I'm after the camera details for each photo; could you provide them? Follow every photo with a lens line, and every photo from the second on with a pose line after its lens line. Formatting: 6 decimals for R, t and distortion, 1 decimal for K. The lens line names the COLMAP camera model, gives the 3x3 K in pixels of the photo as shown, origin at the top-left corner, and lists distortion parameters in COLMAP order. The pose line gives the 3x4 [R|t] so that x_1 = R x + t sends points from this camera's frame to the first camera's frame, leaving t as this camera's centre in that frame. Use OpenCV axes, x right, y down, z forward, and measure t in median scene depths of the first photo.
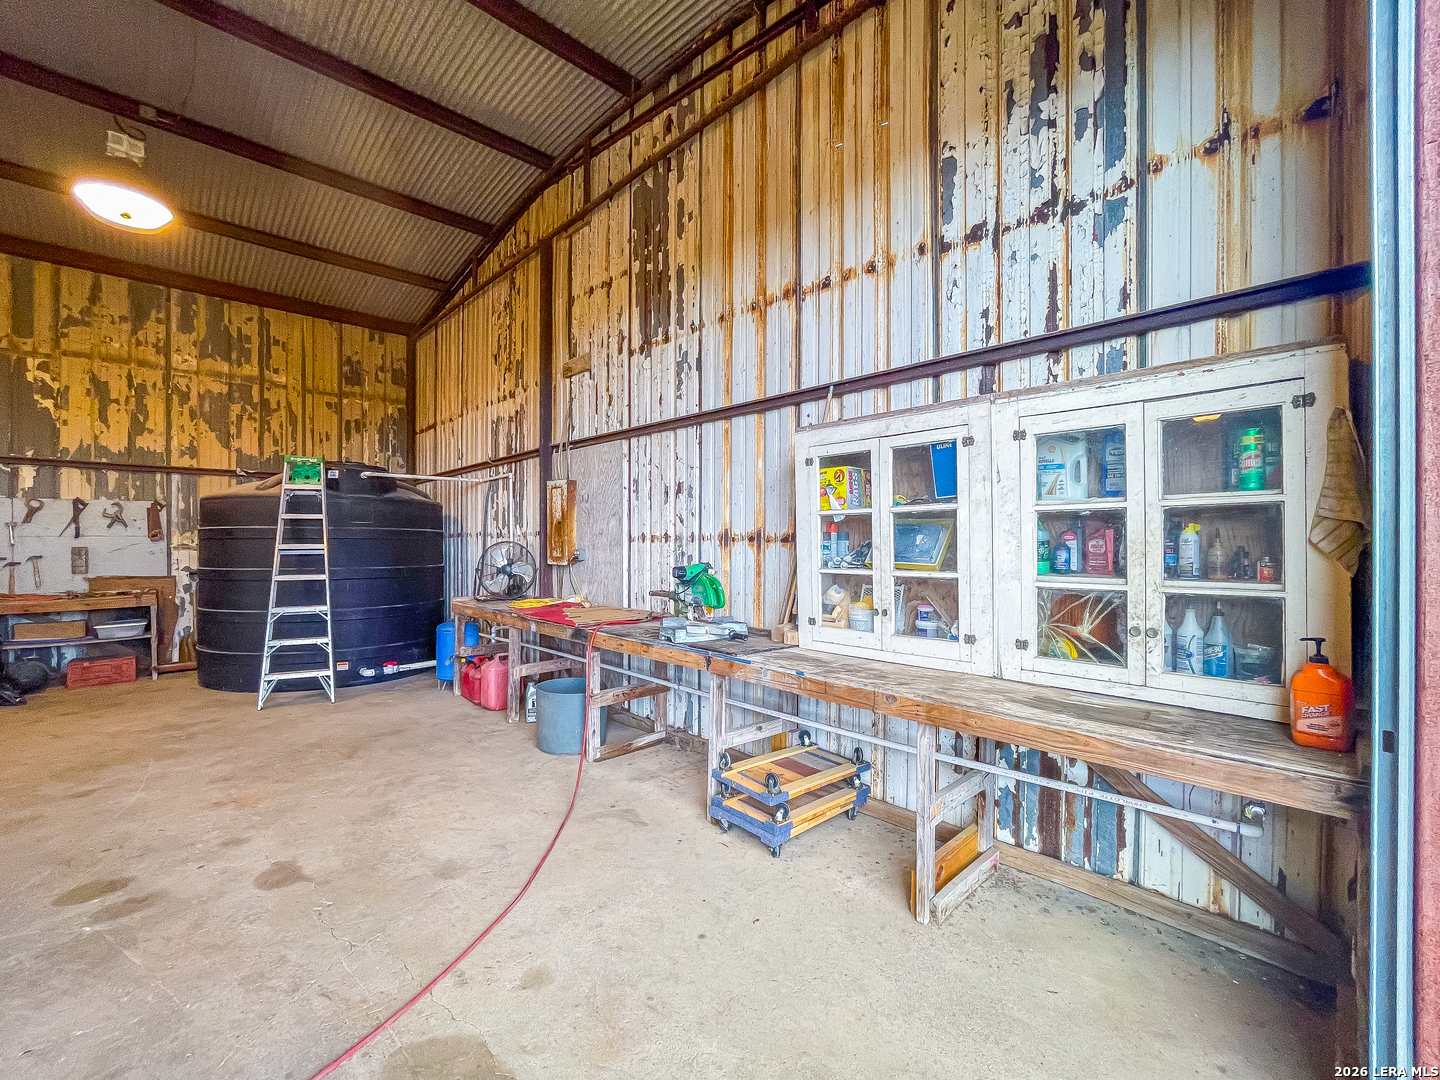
lens RADIAL K [[603.4, 0, 720.0], [0, 603.4, 540.0], [0, 0, 1]] dist [-0.000171, 0.000175]
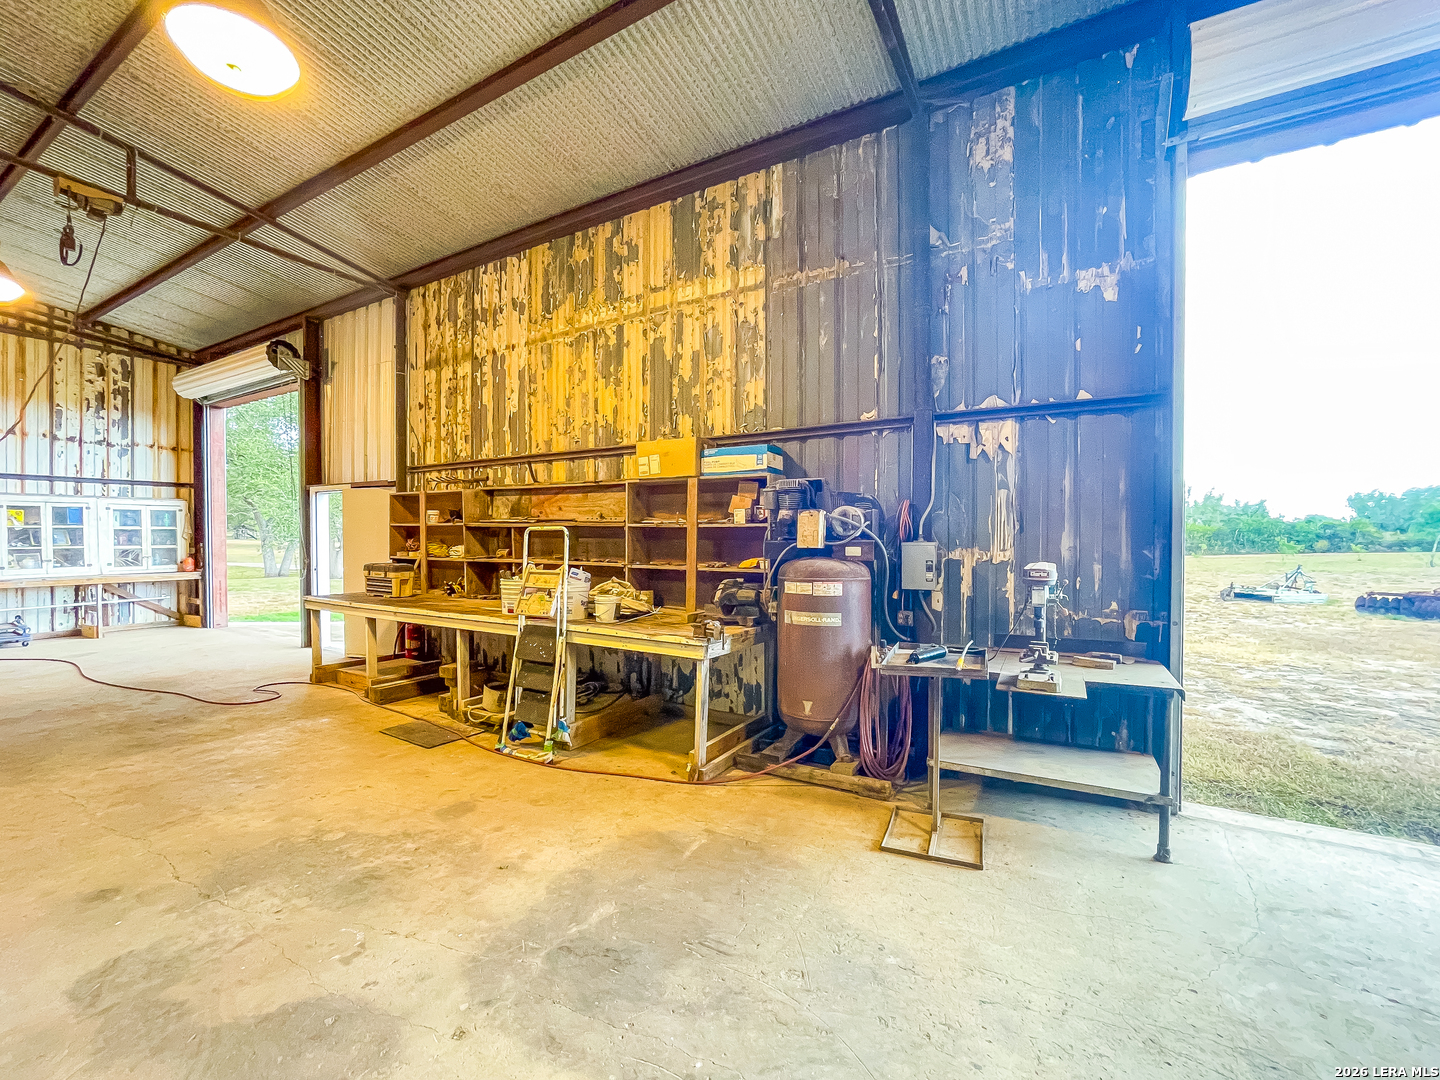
lens RADIAL K [[594.7, 0, 754.7], [0, 594.7, 538.7], [0, 0, 1]] dist [-0.001582, 0.000039]
pose [[-0.292524, -0.006183, 0.956238, -2.828627], [-0.001465, 0.999981, 0.006018, -0.010449], [-0.956257, 0.000359, -0.292527, -1.184242]]
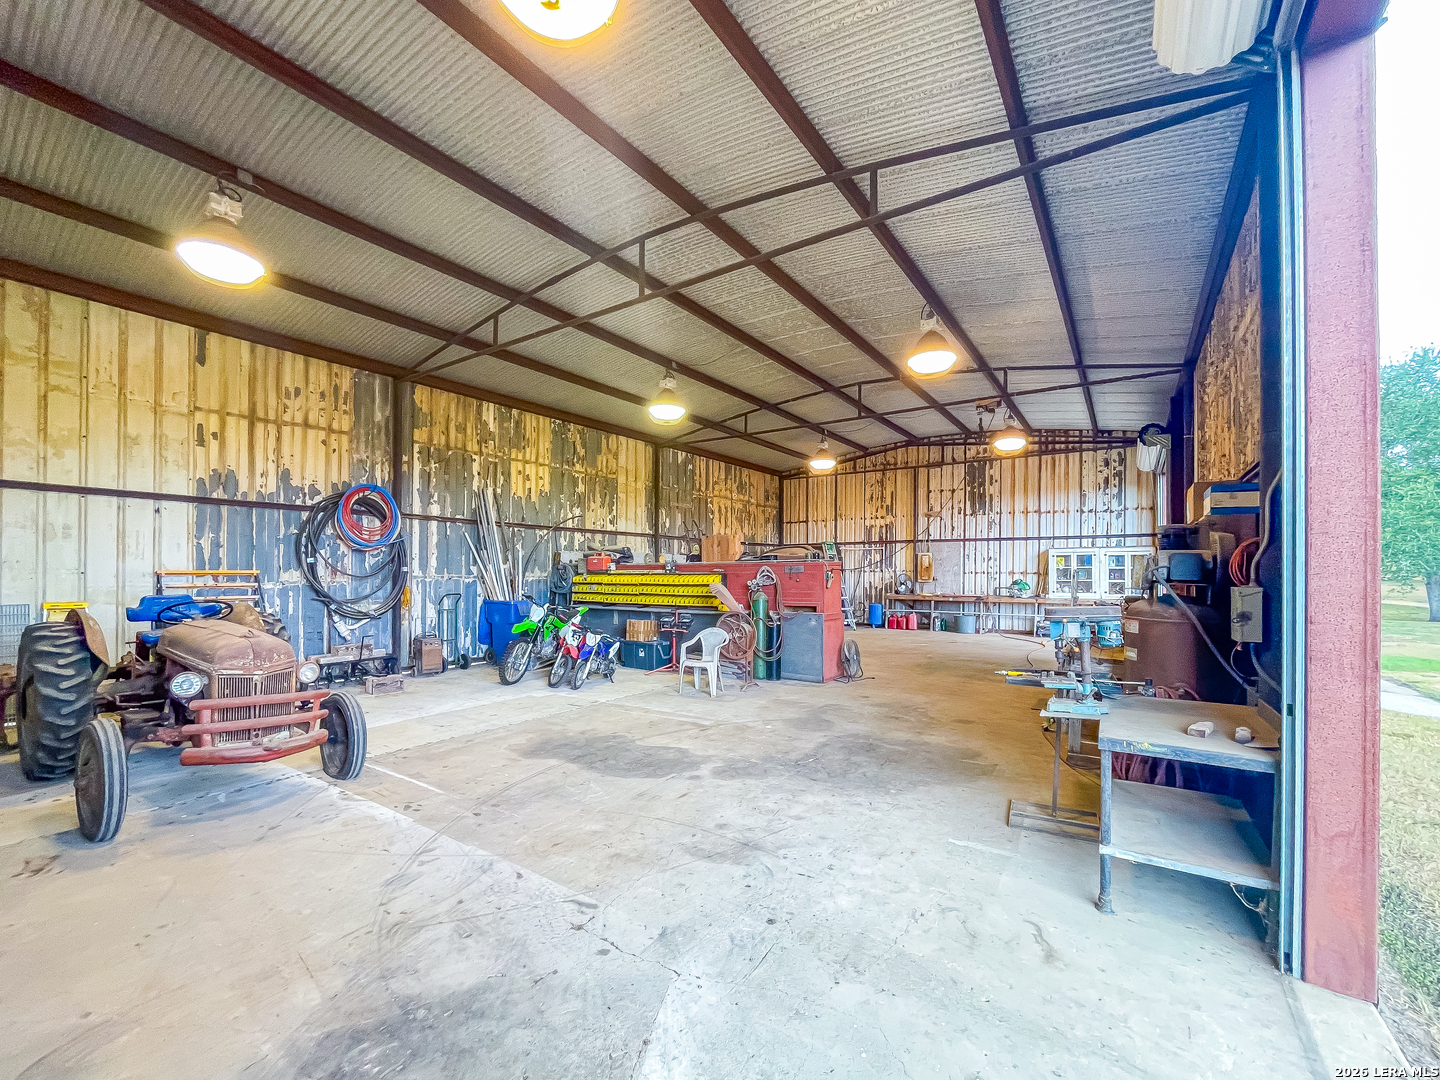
lens RADIAL K [[625.6, 0, 722.7], [0, 625.6, 577.2], [0, 0, 1]] dist [0.030396, 0.000066]
pose [[0.971791, -0.001778, 0.235837, -2.927456], [-0.001390, 0.999911, 0.013263, -0.027438], [-0.235840, -0.013217, 0.971702, -2.609690]]
